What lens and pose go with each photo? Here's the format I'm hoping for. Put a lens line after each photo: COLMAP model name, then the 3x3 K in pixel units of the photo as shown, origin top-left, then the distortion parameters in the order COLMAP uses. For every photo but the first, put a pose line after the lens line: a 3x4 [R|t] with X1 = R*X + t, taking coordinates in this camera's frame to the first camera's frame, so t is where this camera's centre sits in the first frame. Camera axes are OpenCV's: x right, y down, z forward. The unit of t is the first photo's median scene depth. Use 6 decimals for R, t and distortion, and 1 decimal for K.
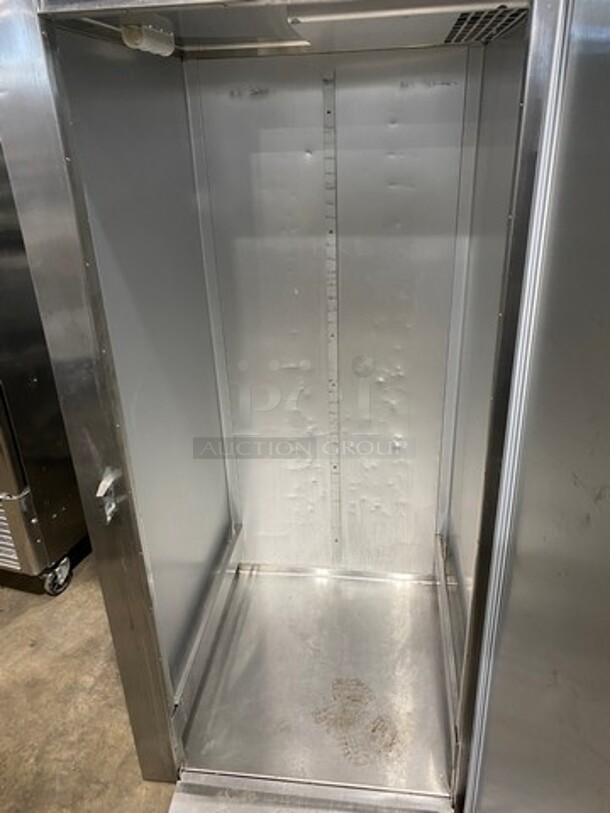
lens RADIAL K [[624.0, 0, 304.8], [0, 624.0, 405.6], [0, 0, 1]] dist [0.006669, -0.004087]
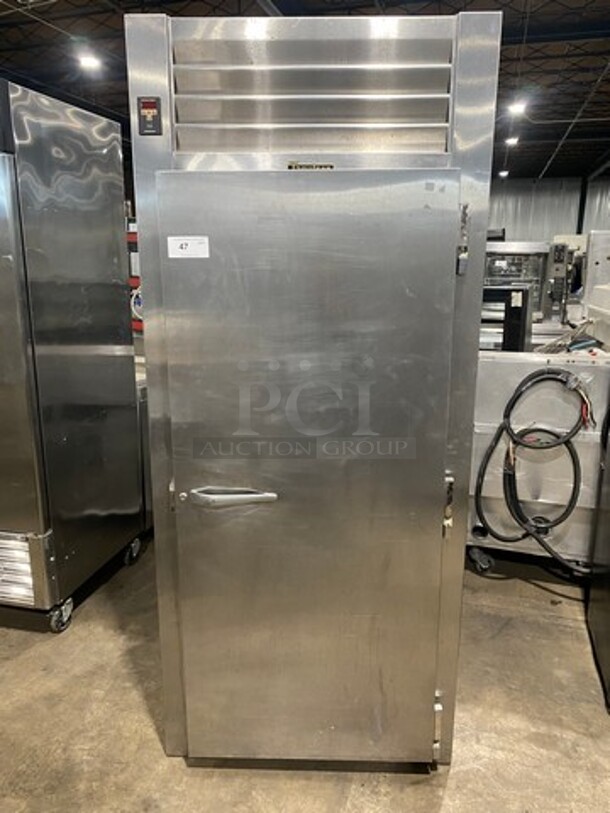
lens RADIAL K [[624.0, 0, 303.5], [0, 624.0, 405.5], [0, 0, 1]] dist [0.006669, -0.004087]
pose [[0.993568, 0.017613, 0.111860, -0.107578], [0.003327, 0.982862, -0.184313, 0.128463], [-0.113189, 0.183500, 0.976481, -0.280209]]
